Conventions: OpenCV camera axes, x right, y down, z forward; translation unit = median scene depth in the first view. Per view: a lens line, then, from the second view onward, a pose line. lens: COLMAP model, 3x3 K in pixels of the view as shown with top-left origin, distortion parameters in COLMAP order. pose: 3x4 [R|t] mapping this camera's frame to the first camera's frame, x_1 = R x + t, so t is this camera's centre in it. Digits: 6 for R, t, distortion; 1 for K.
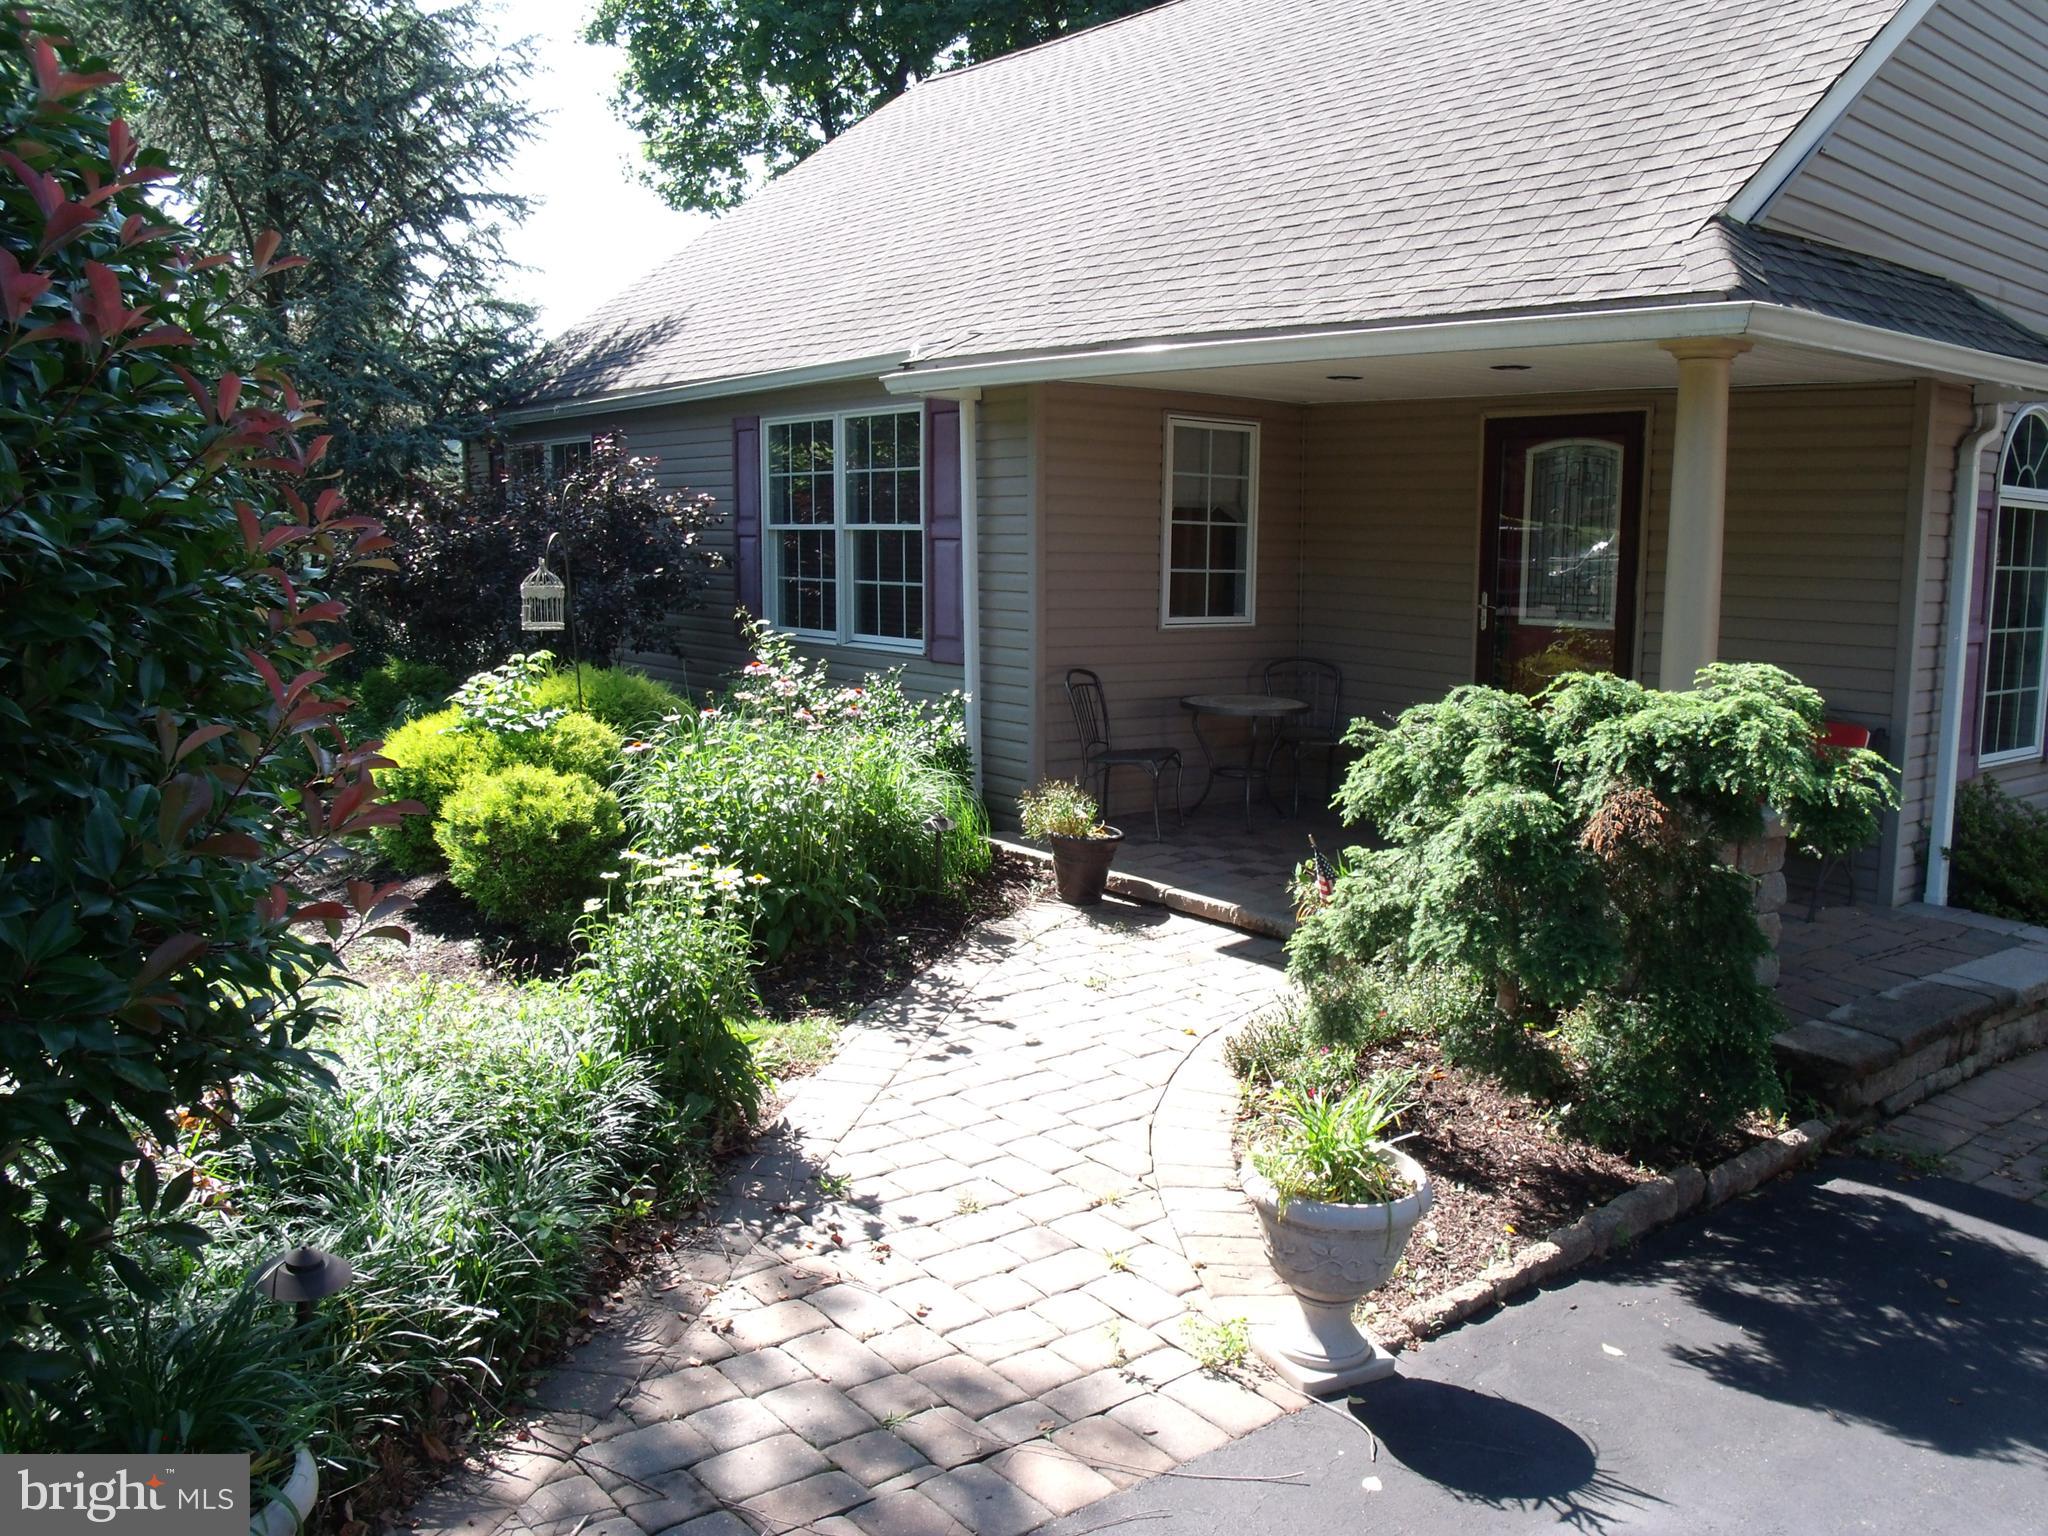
lens RADIAL K [[1653.2, 0, 1055.9], [0, 1653.2, 725.8], [0, 0, 1]] dist [-0.126712, 0.090444]
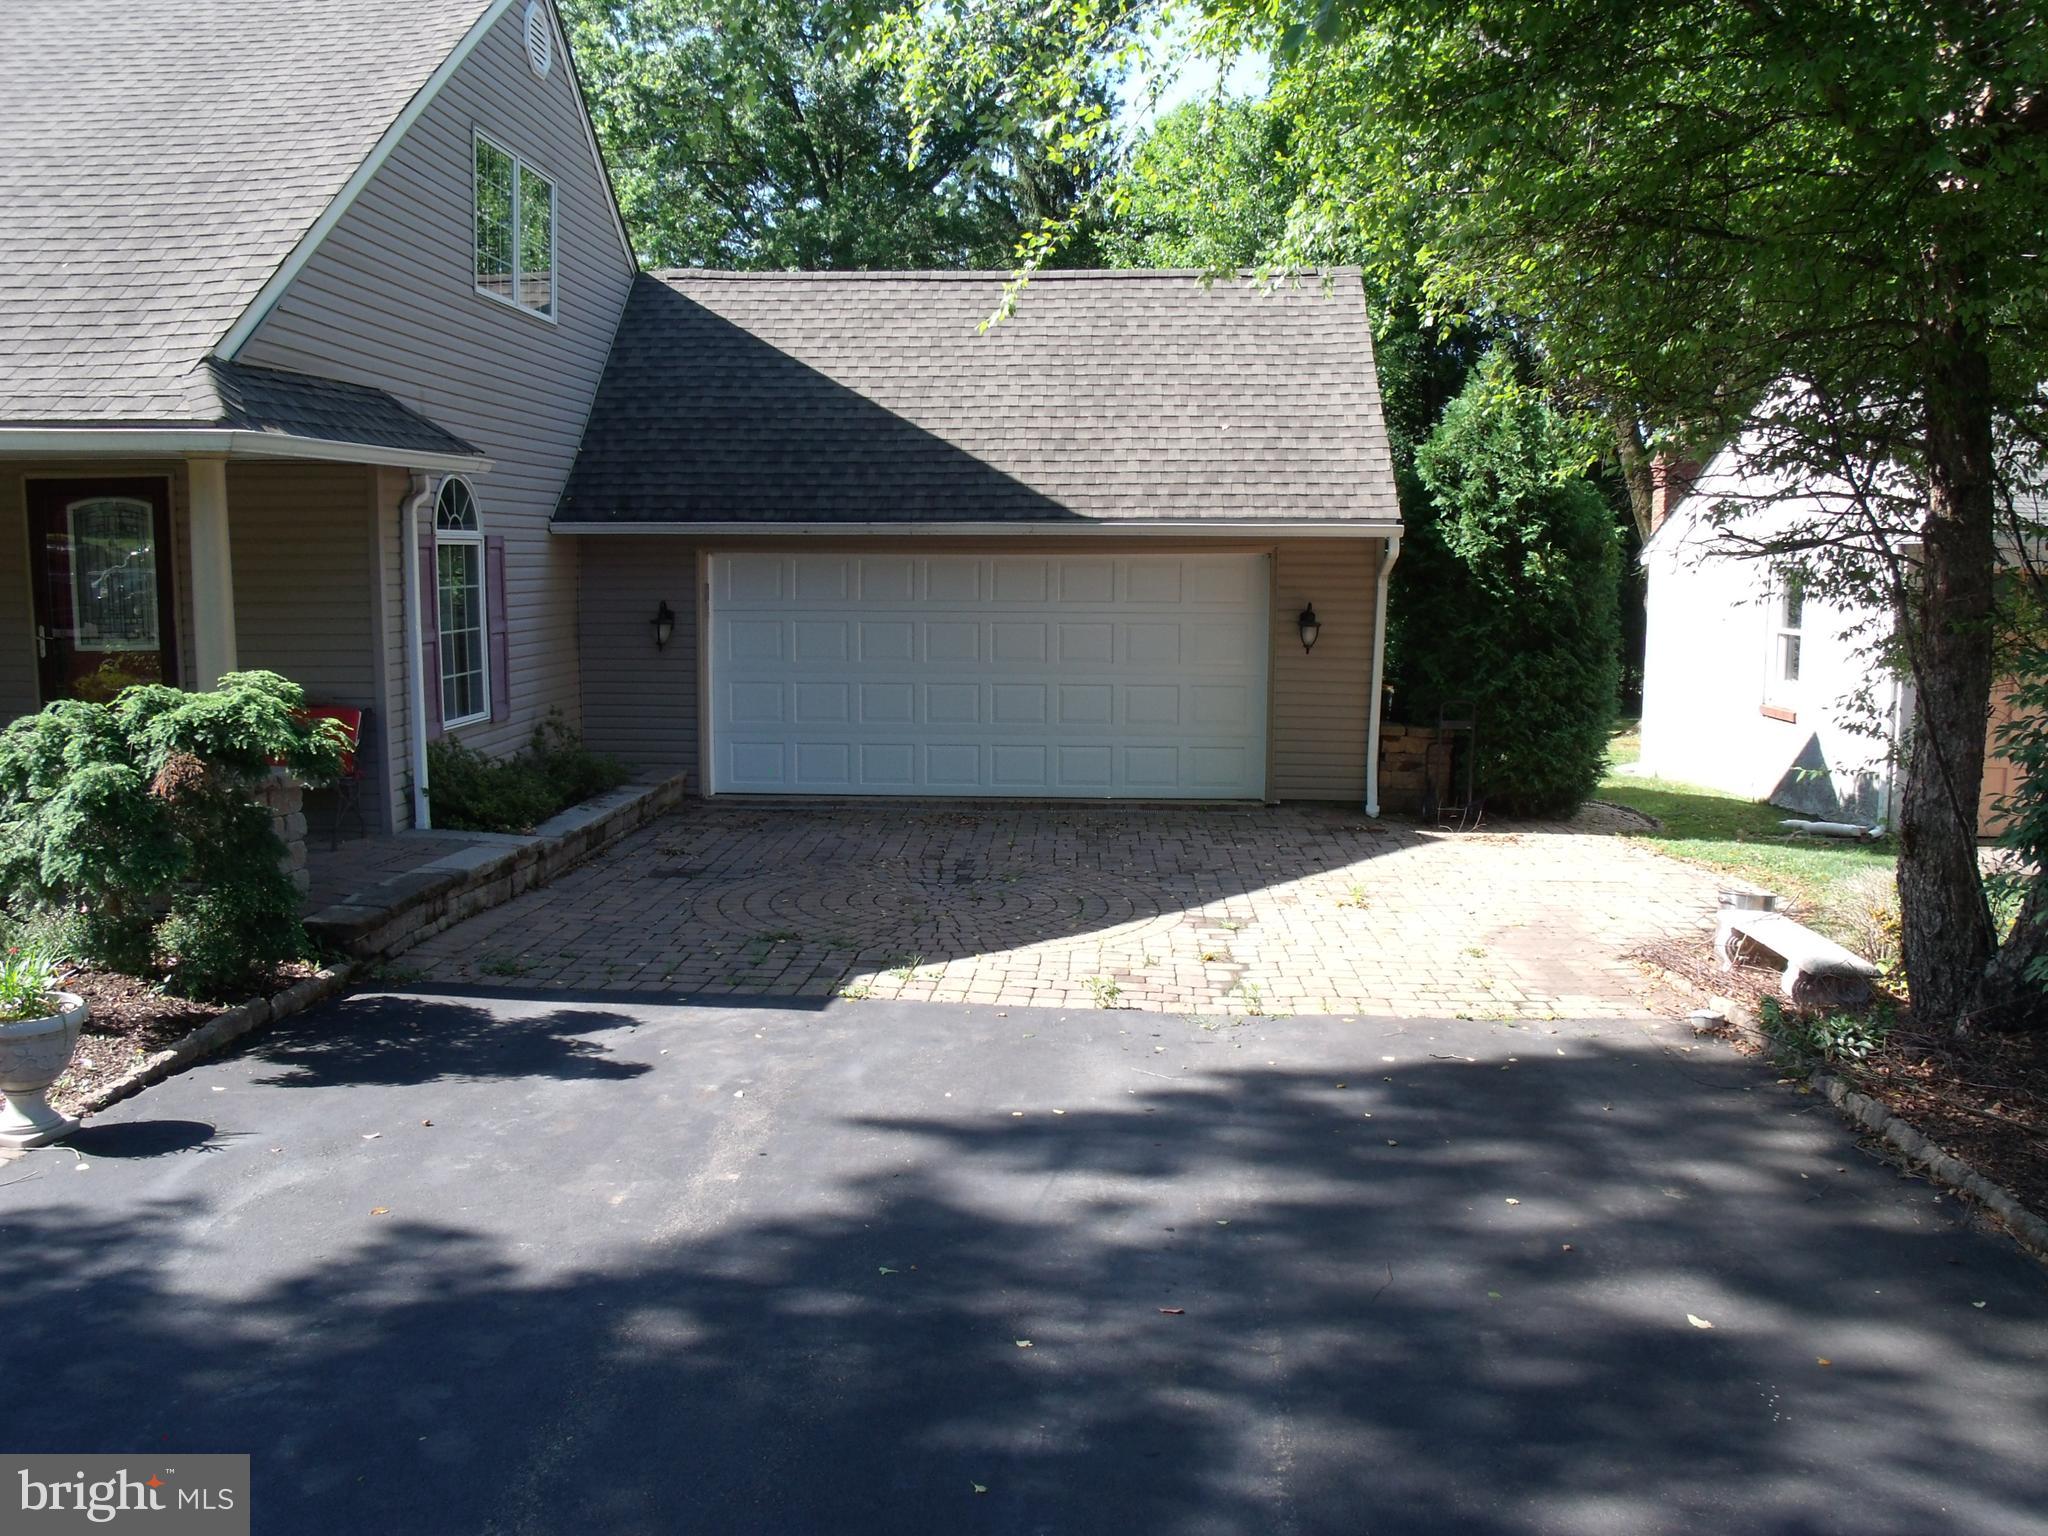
lens RADIAL K [[1653.2, 0, 1033.4], [0, 1653.2, 773.2], [0, 0, 1]] dist [-0.126712, 0.090444]
pose [[0.676120, -0.113720, 0.727962, -0.200789], [0.092692, 0.993296, 0.069079, 0.021608], [-0.730937, 0.020771, 0.682128, -0.596299]]
